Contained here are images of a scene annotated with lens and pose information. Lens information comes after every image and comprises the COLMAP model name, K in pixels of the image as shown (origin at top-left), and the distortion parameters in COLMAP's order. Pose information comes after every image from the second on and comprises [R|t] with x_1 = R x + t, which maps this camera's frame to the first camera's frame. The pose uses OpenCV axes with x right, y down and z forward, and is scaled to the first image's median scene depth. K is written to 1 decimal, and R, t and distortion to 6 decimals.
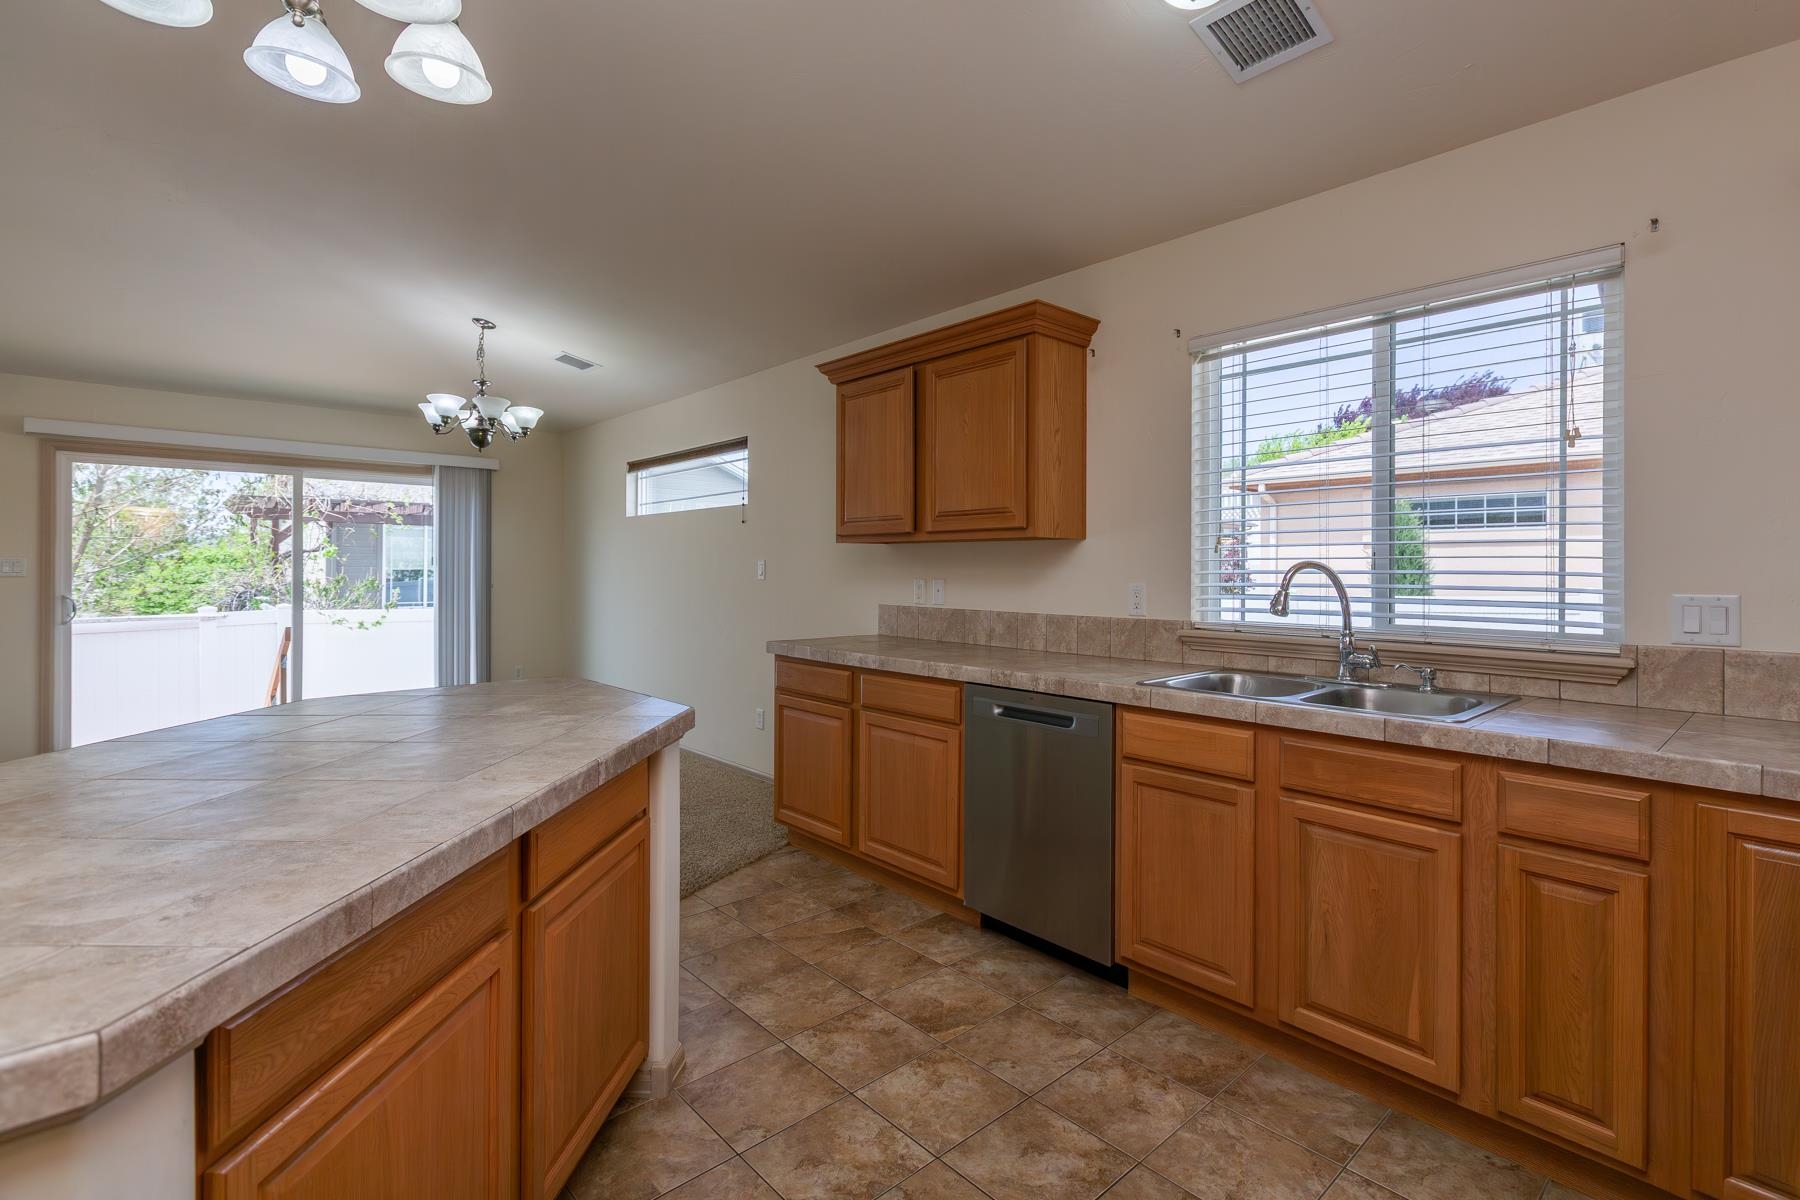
lens RADIAL K [[822.9, 0, 944.4], [0, 822.9, 578.7], [0, 0, 1]] dist [0.003452, -0.000228]
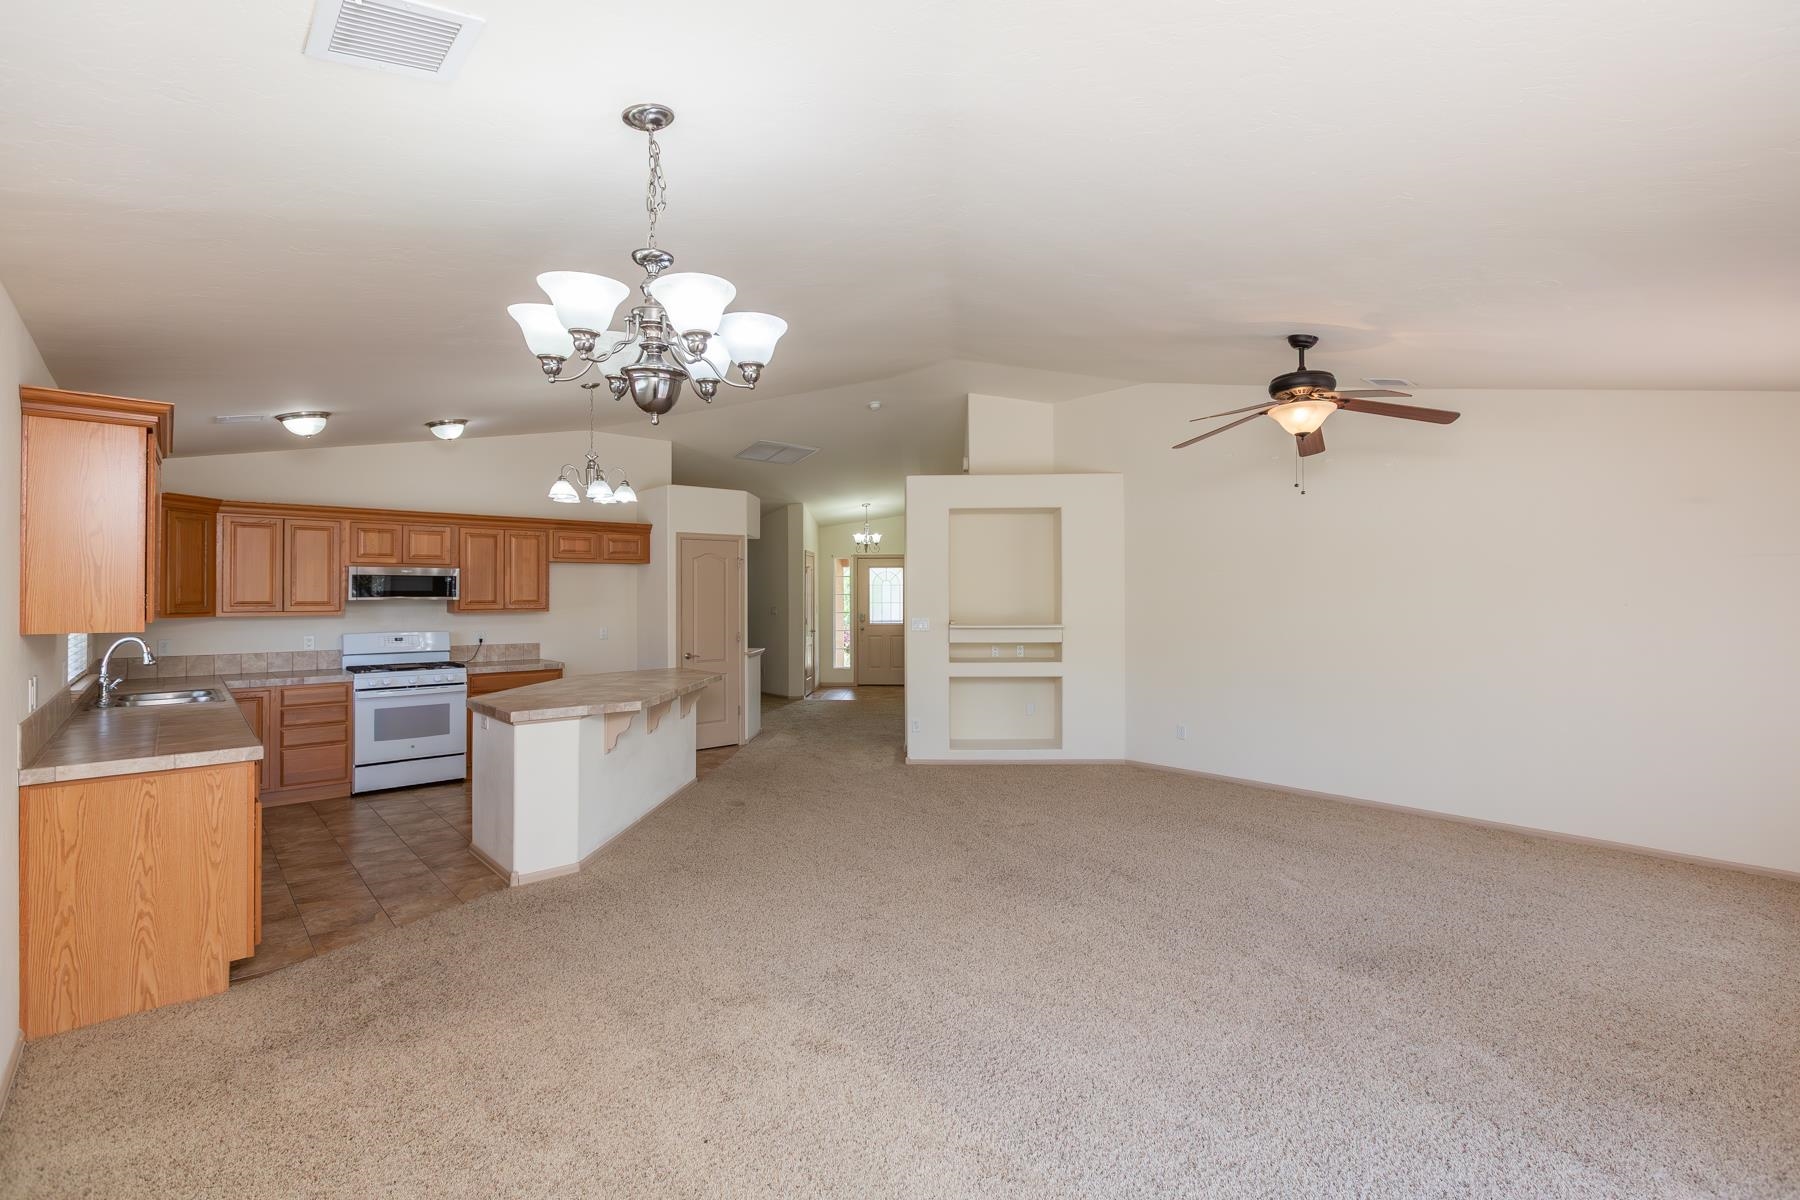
lens RADIAL K [[822.9, 0, 917.8], [0, 822.9, 591.5], [0, 0, 1]] dist [0.003452, -0.000228]
pose [[-0.999648, -0.001575, 0.026498, -1.318782], [-0.001409, 0.999979, 0.006279, -0.131411], [-0.026507, 0.006239, -0.999629, 2.635489]]
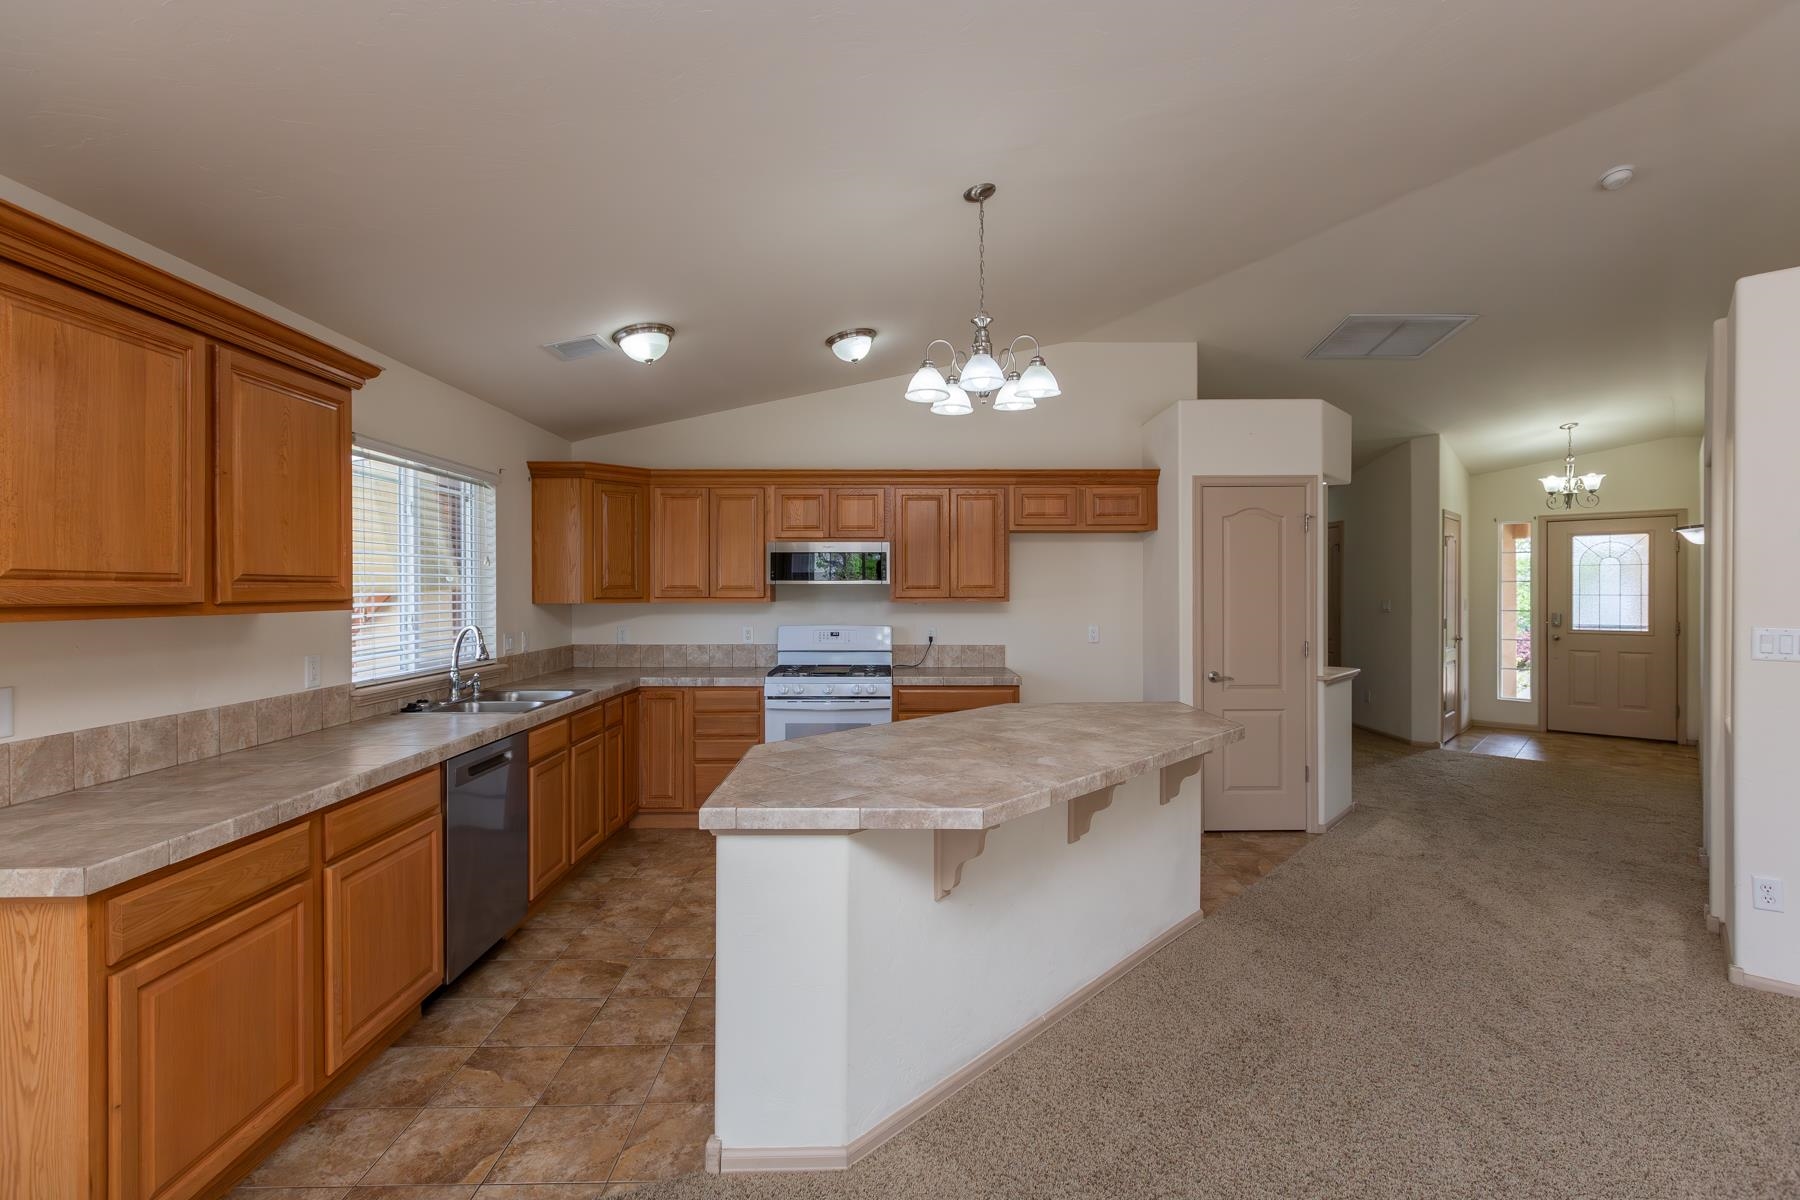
lens RADIAL K [[822.9, 0, 900.1], [0, 822.9, 594.2], [0, 0, 1]] dist [0.003452, -0.000228]
pose [[-0.733605, -0.006930, 0.679540, -1.134299], [0.005170, 0.999862, 0.015778, -0.093551], [-0.679556, 0.015088, -0.733468, 1.467601]]
